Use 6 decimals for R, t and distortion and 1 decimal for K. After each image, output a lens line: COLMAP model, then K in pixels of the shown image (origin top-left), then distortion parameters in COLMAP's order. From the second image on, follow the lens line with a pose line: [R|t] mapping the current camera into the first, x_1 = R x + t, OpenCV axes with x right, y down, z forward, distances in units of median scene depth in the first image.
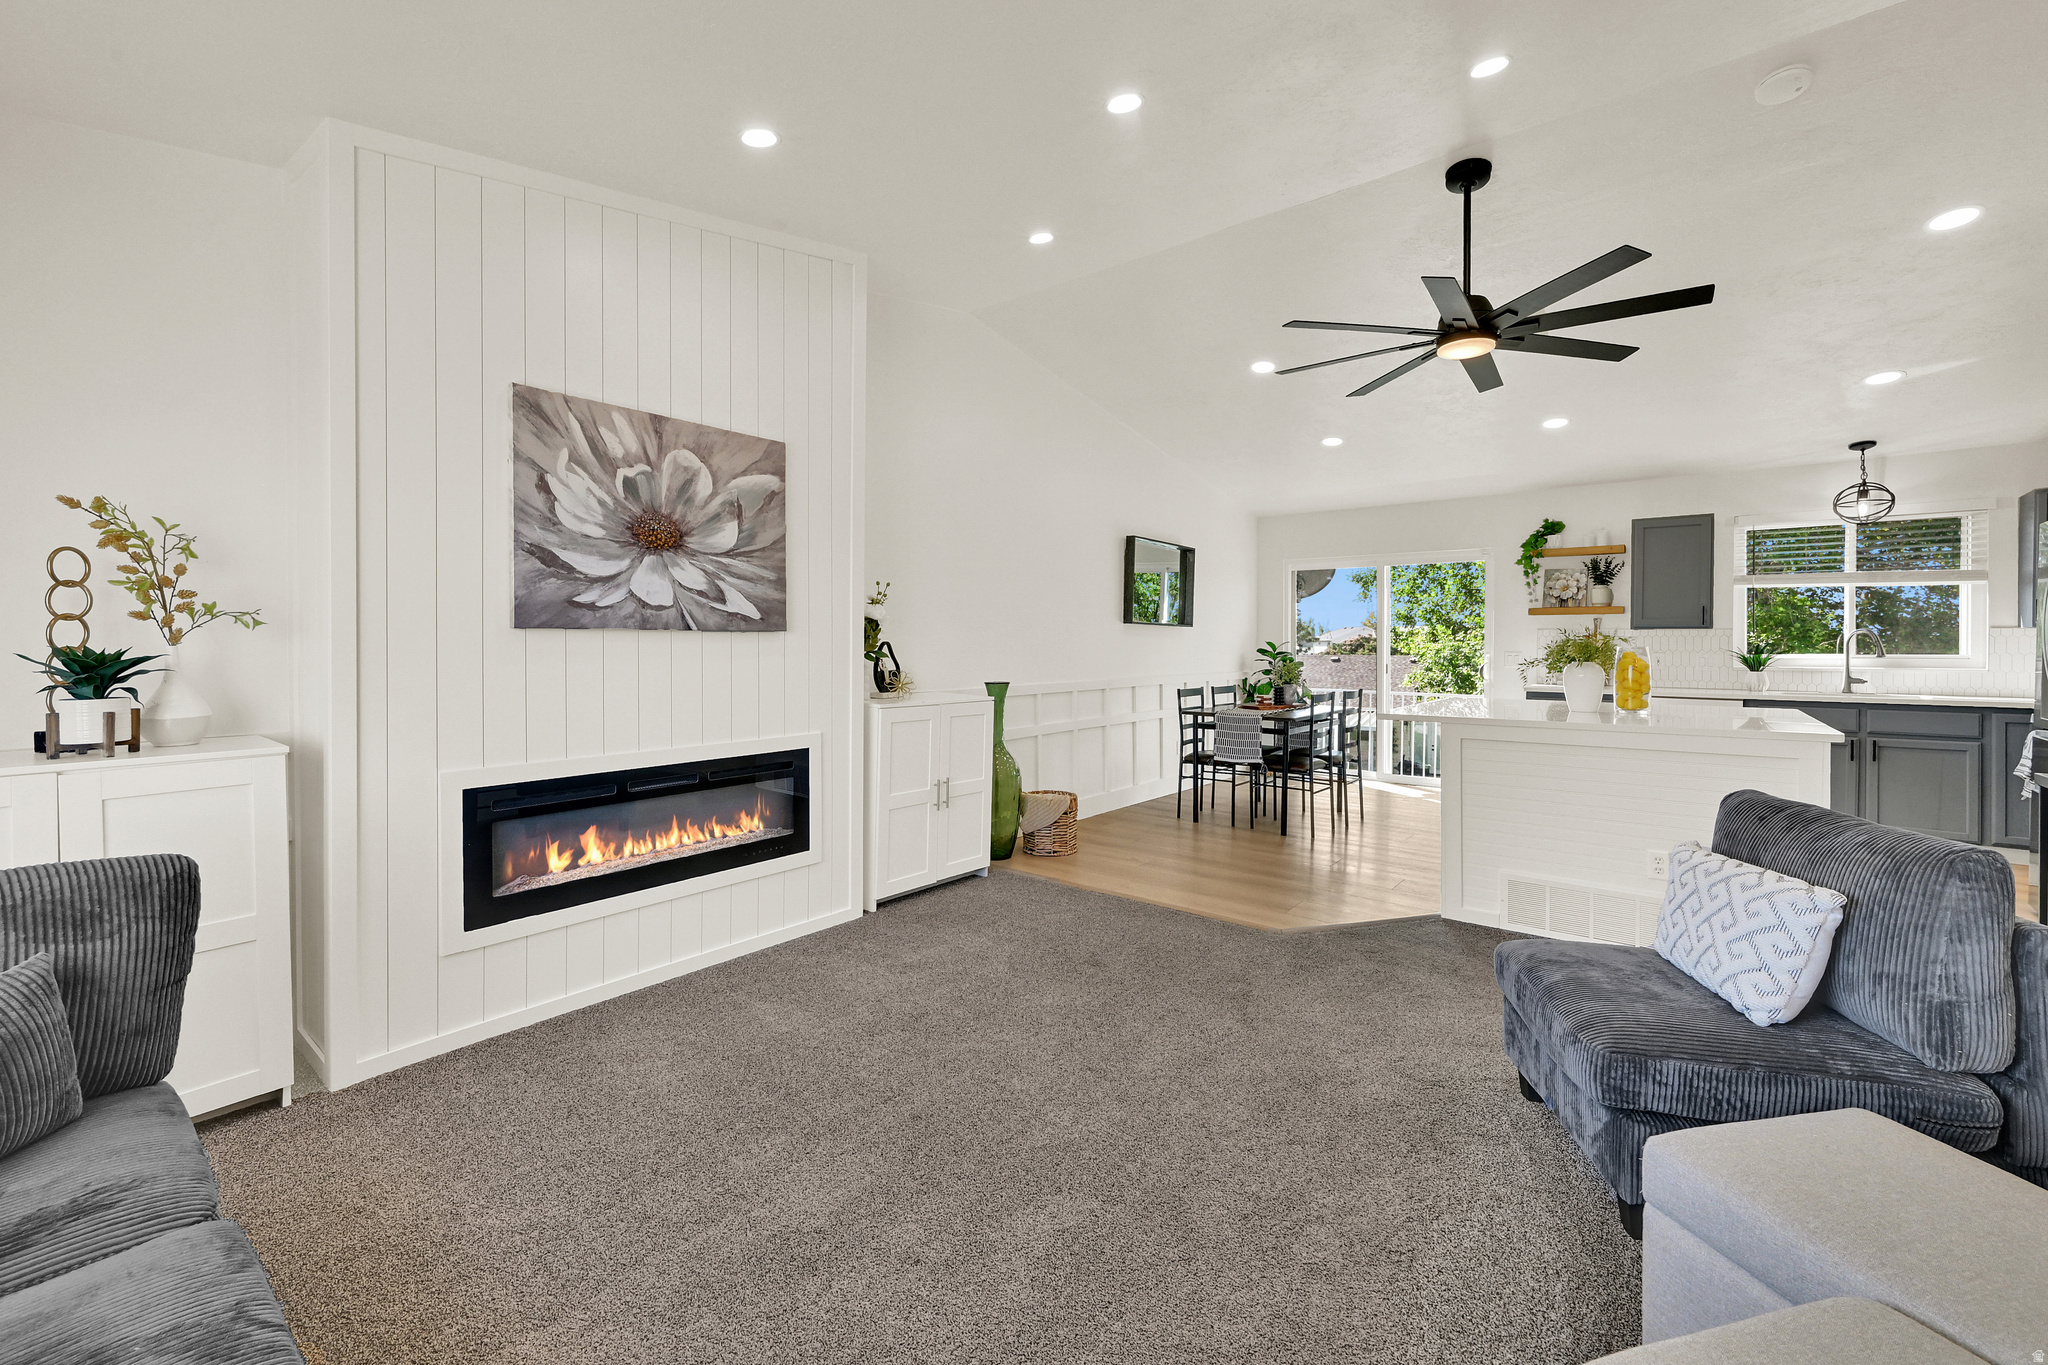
lens RADIAL K [[821.4, 0, 1040.7], [0, 821.4, 652.5], [0, 0, 1]] dist [-0.000569, 0.000049]
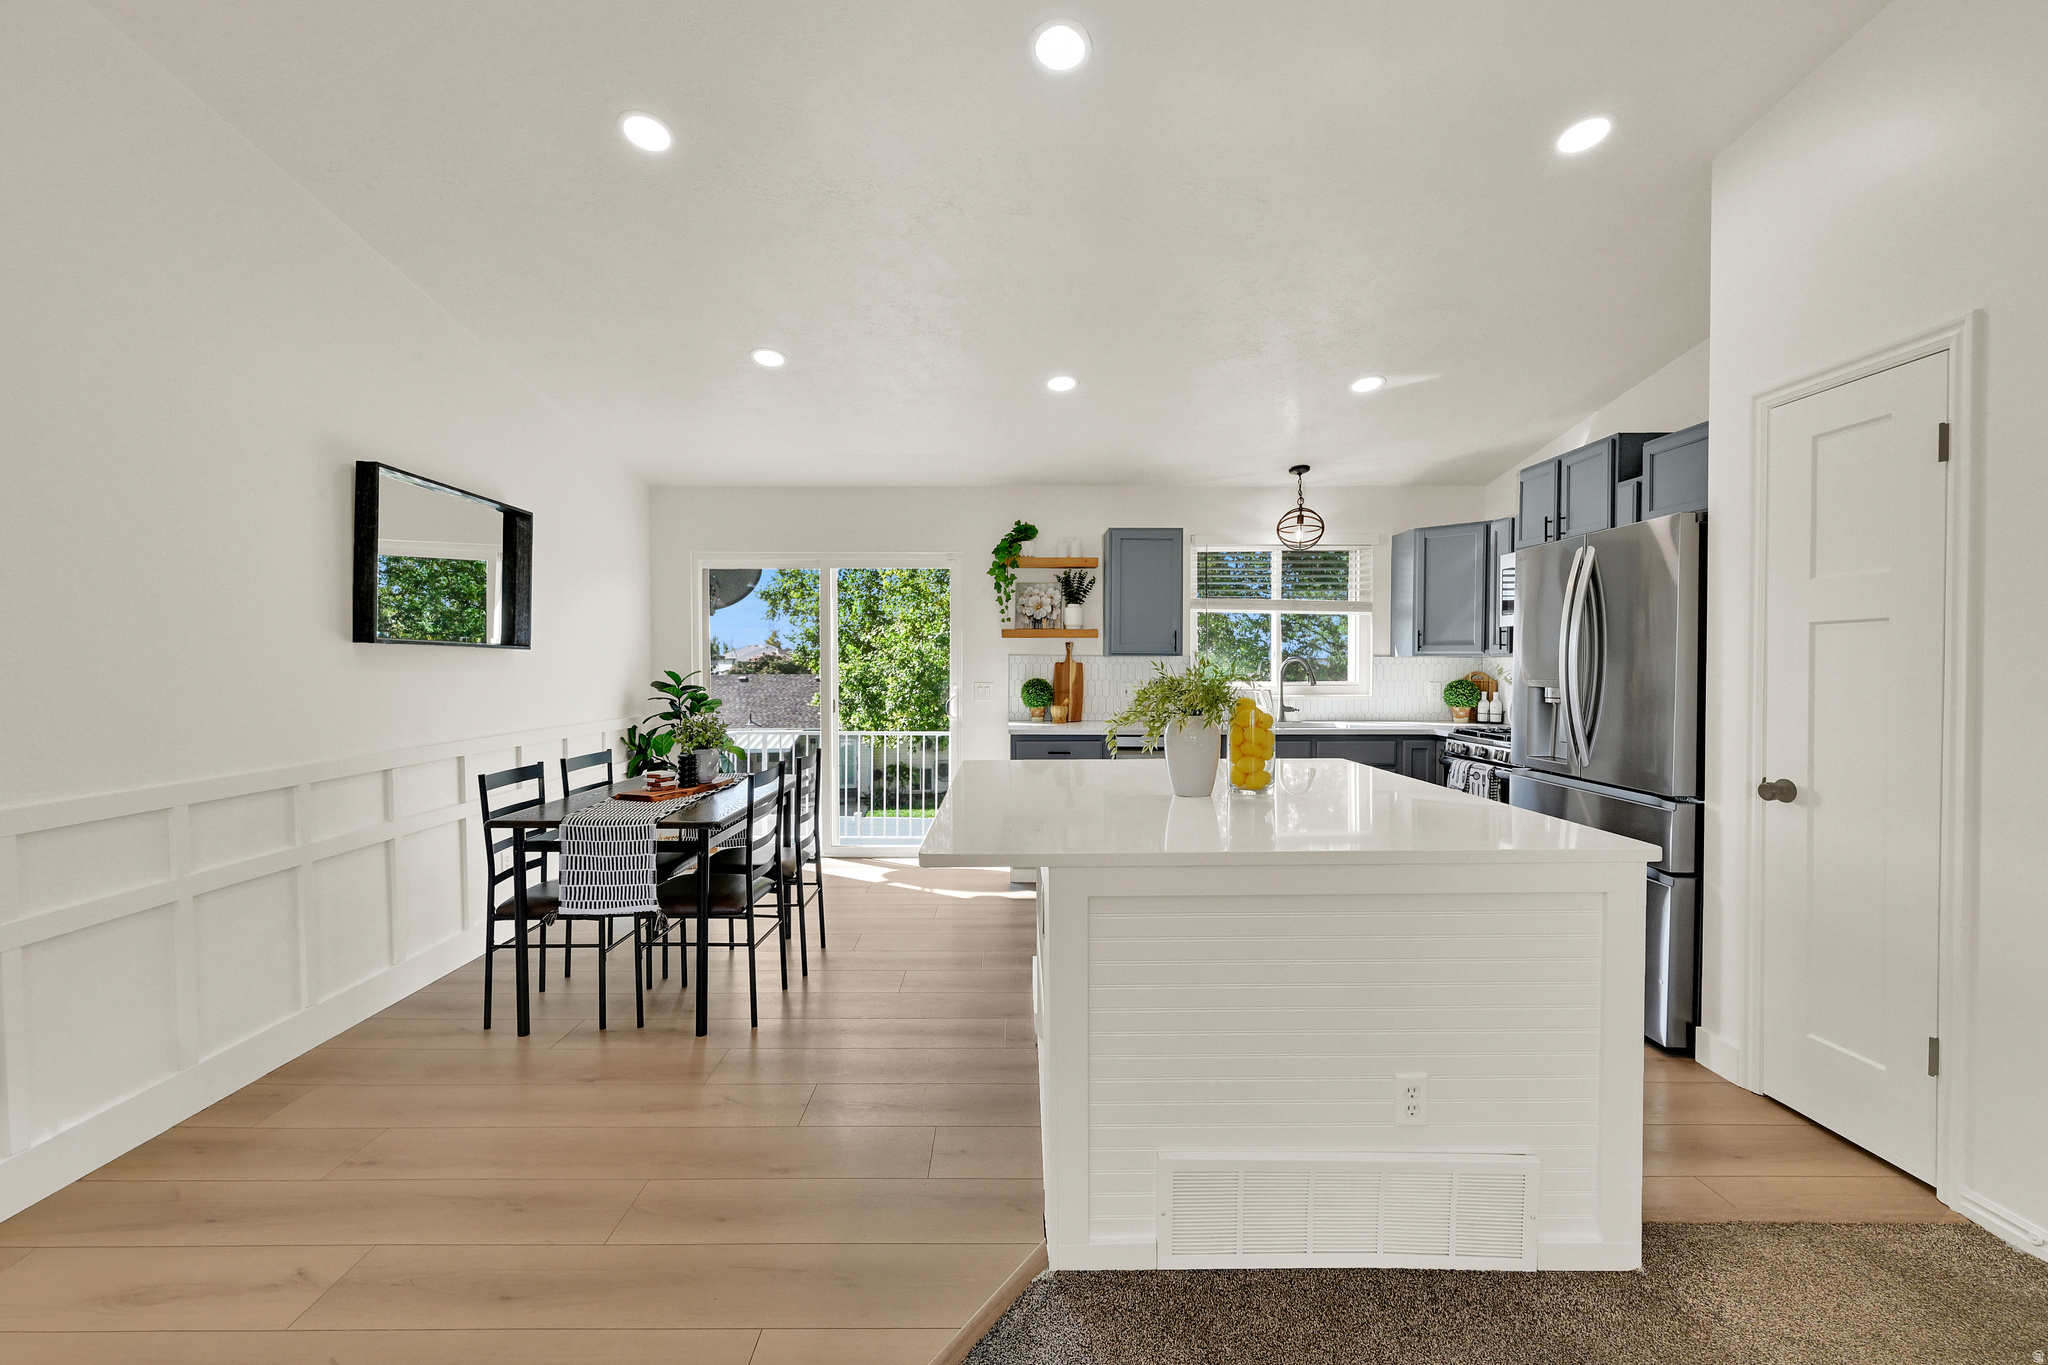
lens RADIAL K [[817.8, 0, 1011.2], [0, 817.8, 678.5], [0, 0, 1]] dist [0.000895, 0.000022]
pose [[0.786764, -0.015396, 0.617062, 0.194129], [0.008976, 0.999869, 0.013503, -0.030461], [-0.617188, -0.005086, 0.786799, 0.688404]]
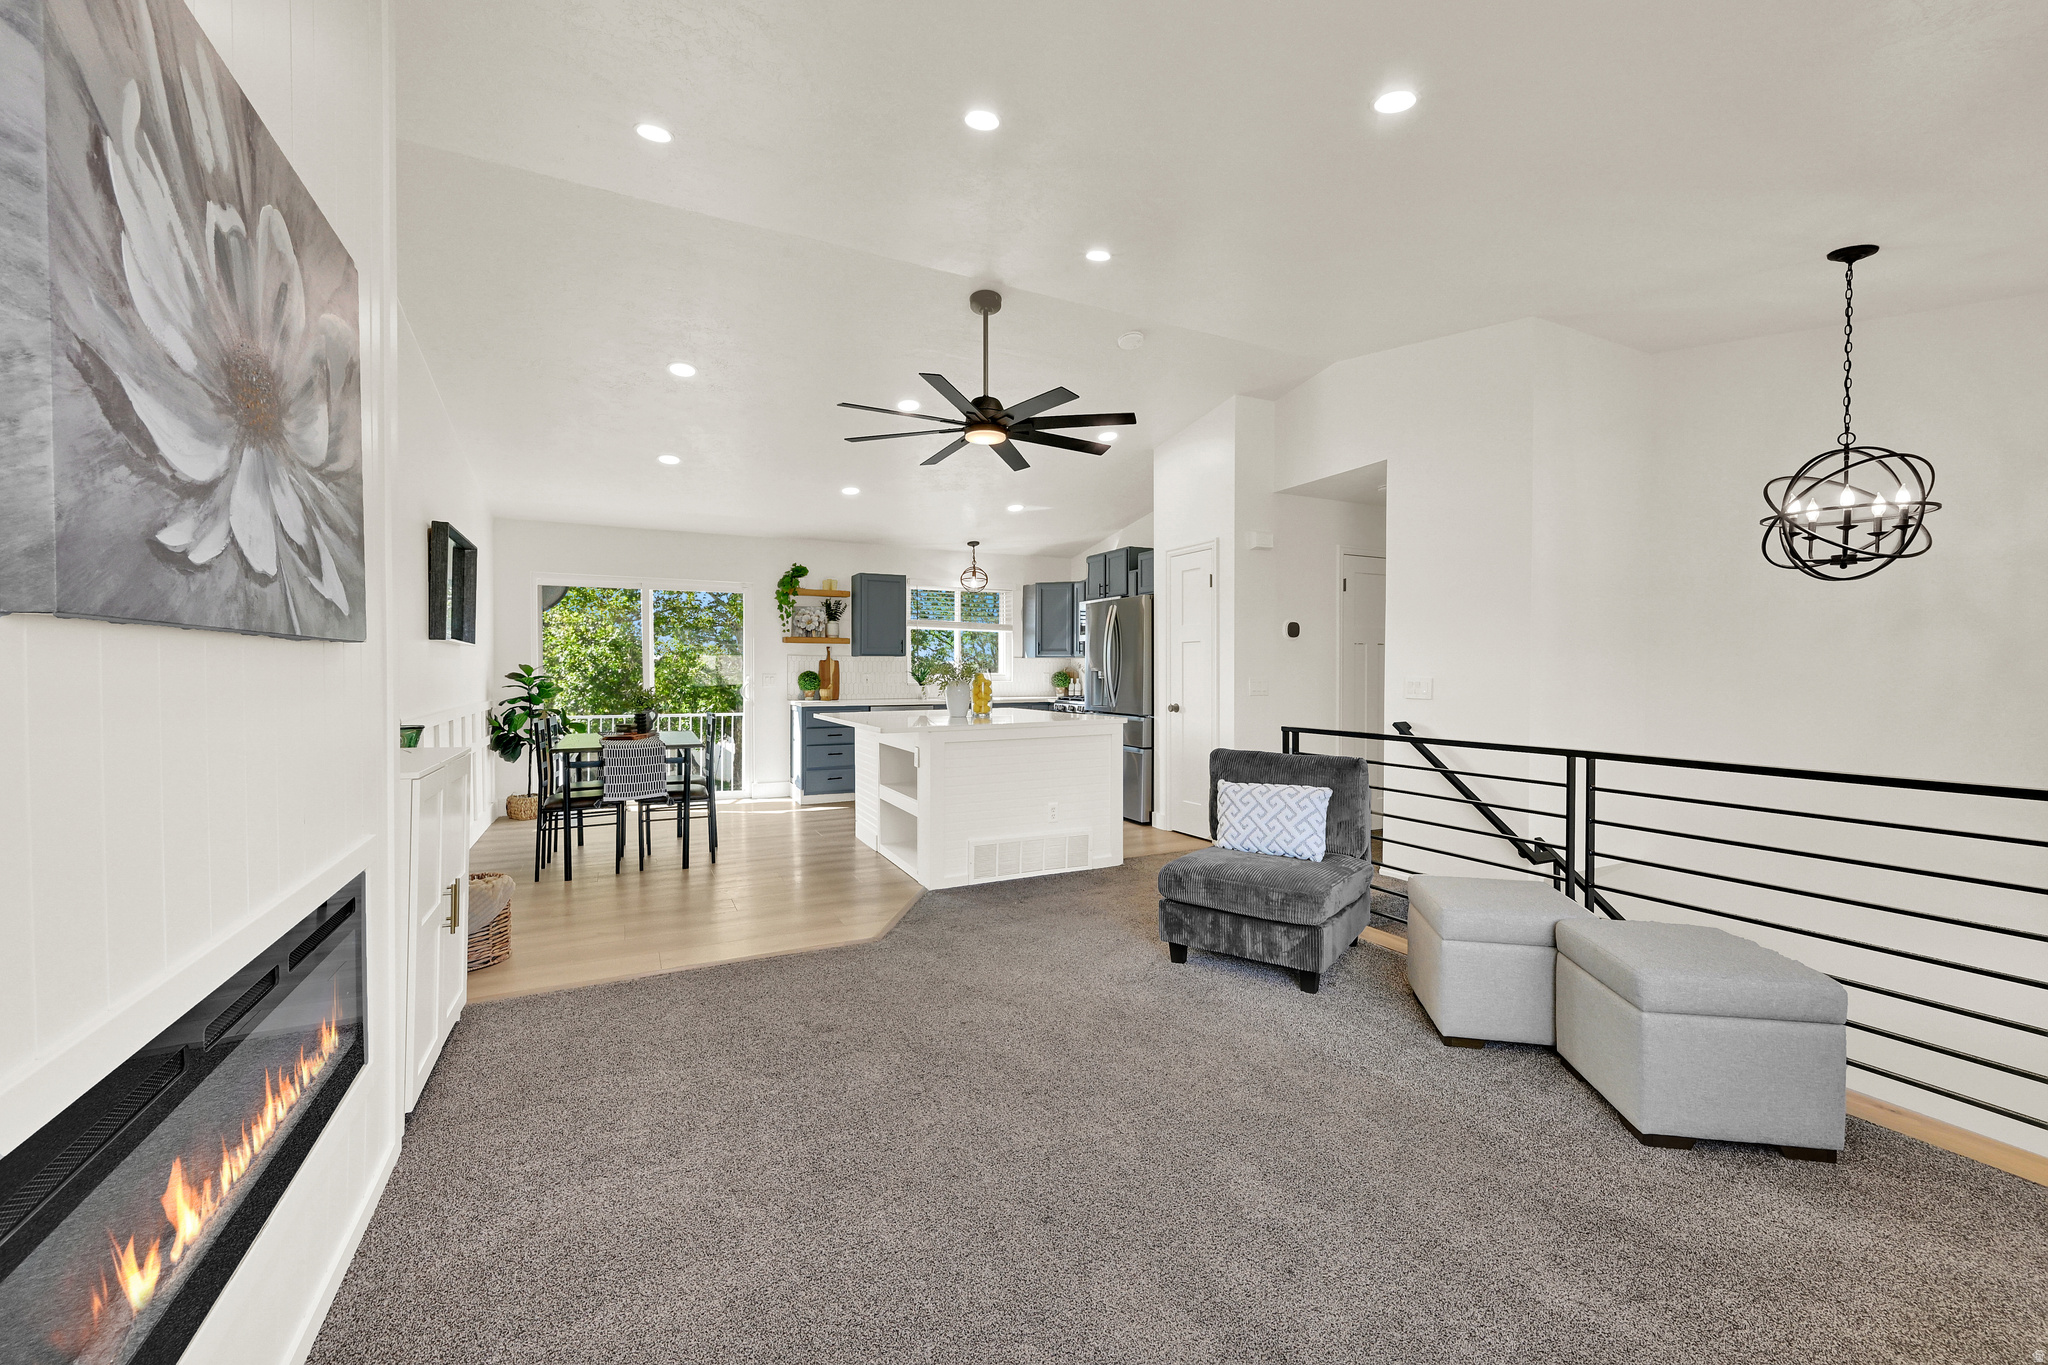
lens RADIAL K [[781.9, 0, 1010.1], [0, 781.9, 681.3], [0, 0, 1]] dist [0.000468, 0.000076]
pose [[0.438793, -0.016500, 0.898437, -0.540090], [0.009593, 0.999860, 0.013677, -0.004270], [-0.898537, 0.002617, 0.438890, 0.408924]]
